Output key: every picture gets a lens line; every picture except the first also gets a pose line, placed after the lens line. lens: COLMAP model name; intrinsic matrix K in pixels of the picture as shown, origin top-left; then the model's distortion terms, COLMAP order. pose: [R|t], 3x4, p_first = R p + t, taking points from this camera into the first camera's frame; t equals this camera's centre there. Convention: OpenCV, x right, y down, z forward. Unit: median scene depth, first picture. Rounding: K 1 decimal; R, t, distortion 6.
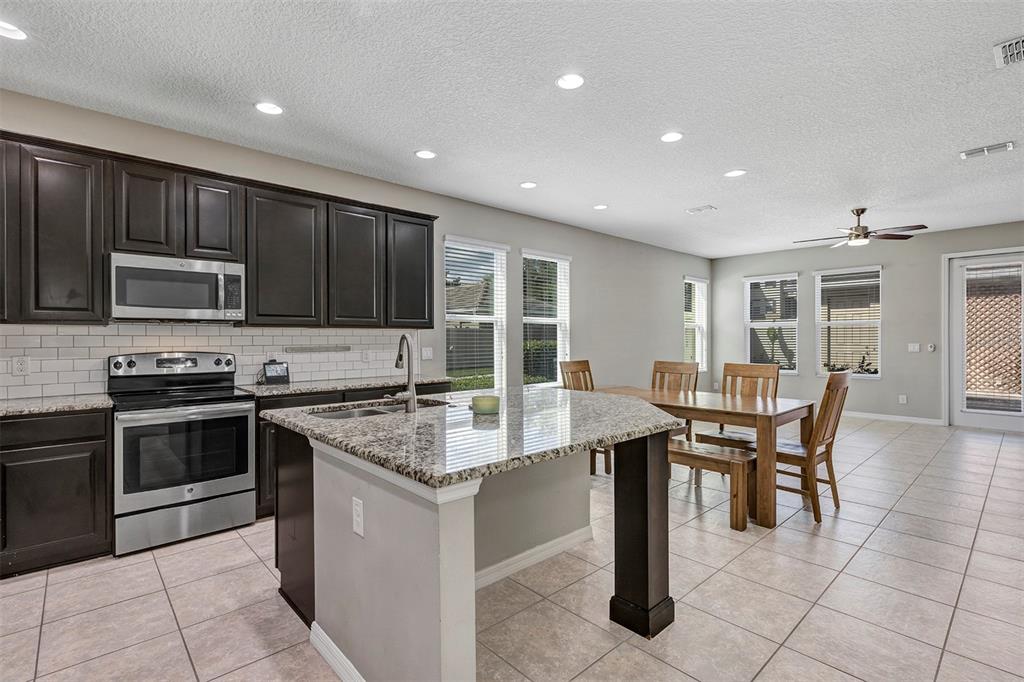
lens RADIAL K [[481.2, 0, 502.4], [0, 481.2, 340.5], [0, 0, 1]] dist [-0.002319, 0.000607]
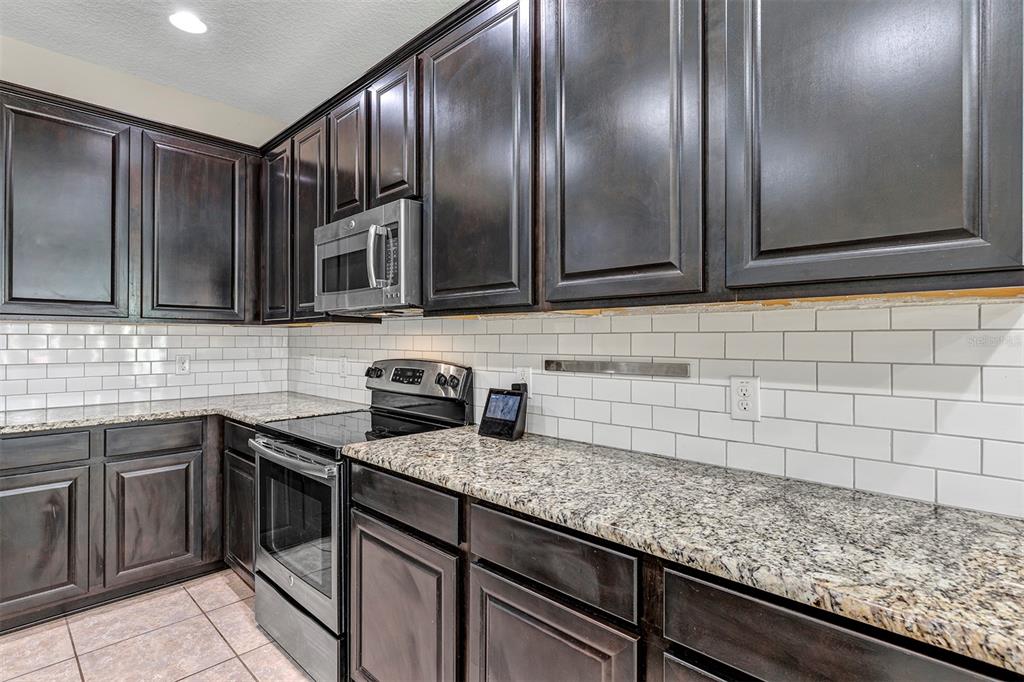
lens RADIAL K [[493.3, 0, 504.7], [0, 493.3, 336.9], [0, 0, 1]] dist [0.001278, 0.000466]
pose [[0.071455, -0.005417, -0.997429, 0.013940], [-0.008273, 0.999948, -0.006024, -0.004172], [0.997410, 0.008682, 0.071407, 1.078073]]
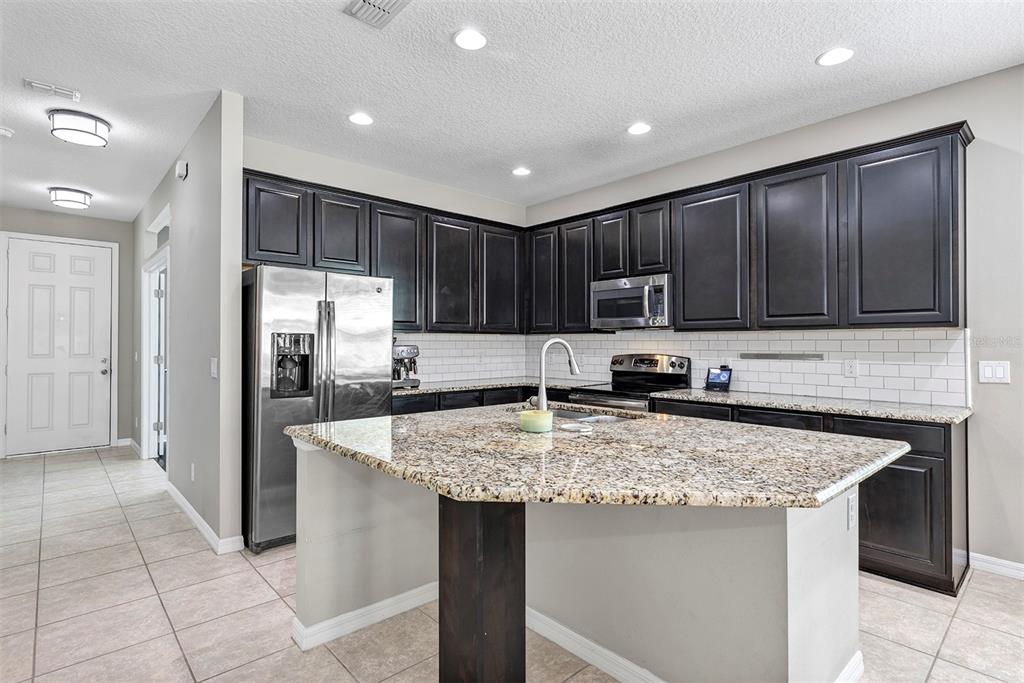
lens RADIAL K [[493.3, 0, 505.5], [0, 493.3, 345.0], [0, 0, 1]] dist [0.001278, 0.000466]
pose [[0.007664, 0.006483, -0.999950, 0.566056], [-0.005394, 0.999965, 0.006442, -0.005047], [0.999956, 0.005344, 0.007699, 0.634091]]
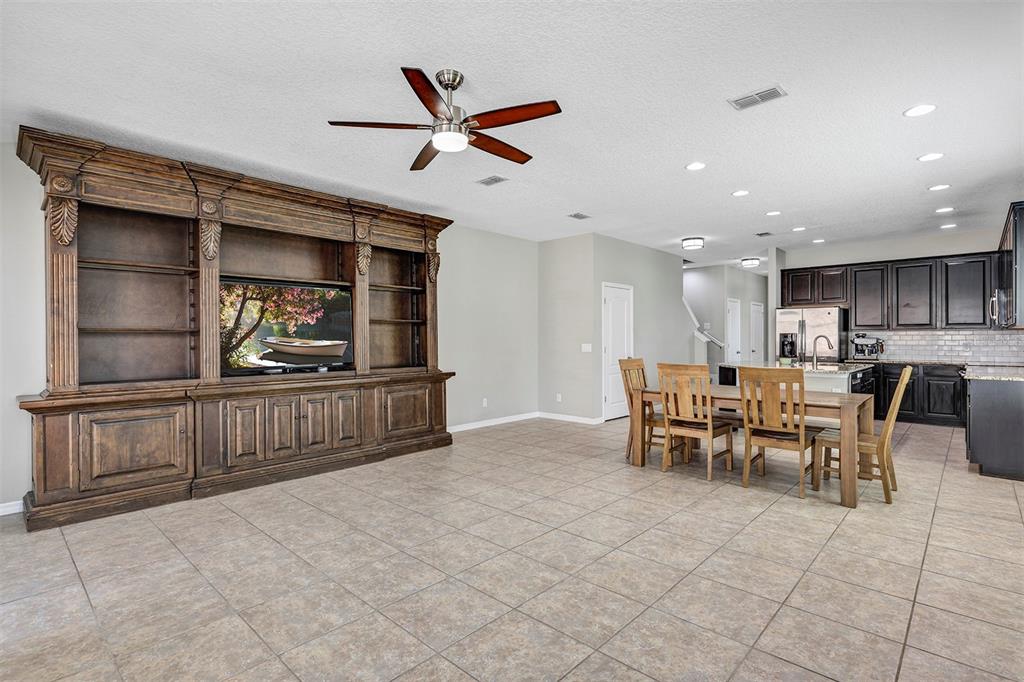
lens RADIAL K [[493.3, 0, 514.0], [0, 493.3, 338.2], [0, 0, 1]] dist [0.001278, 0.000466]
pose [[-0.994885, 0.006296, -0.100819, 1.212624], [0.005812, 0.999970, 0.005099, -0.014756], [0.100848, 0.004487, -0.994892, 2.464123]]
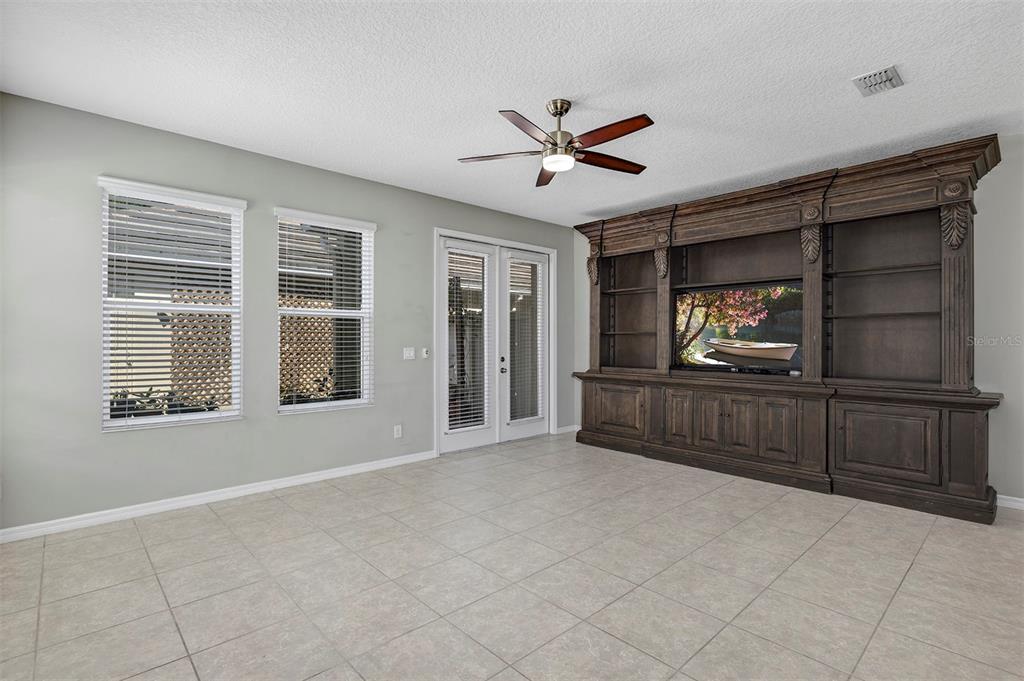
lens RADIAL K [[493.3, 0, 513.8], [0, 493.3, 351.7], [0, 0, 1]] dist [0.001278, 0.000466]
pose [[-0.032221, -0.021417, 0.999251, 0.339341], [0.001891, 0.999767, 0.021489, -0.008693], [-0.999479, 0.002582, -0.032173, 1.758825]]
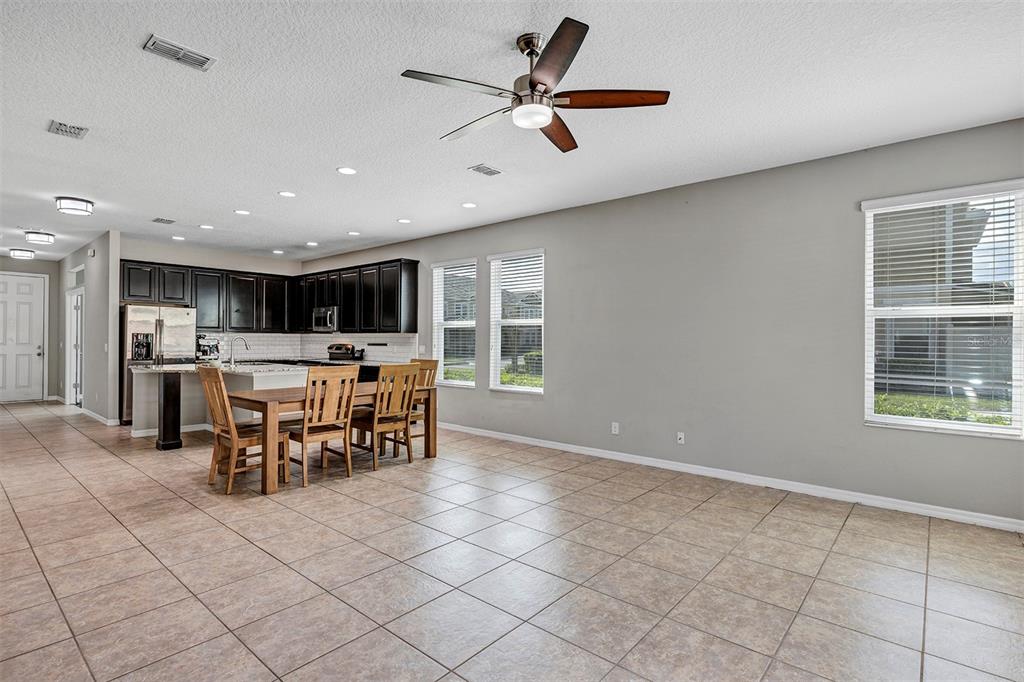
lens RADIAL K [[493.3, 0, 501.7], [0, 493.3, 342.2], [0, 0, 1]] dist [0.001278, 0.000466]
pose [[0.119450, 0.010345, -0.992786, 1.933745], [-0.011678, 0.999891, 0.009014, -0.017487], [0.992772, 0.010517, 0.119557, 1.519735]]
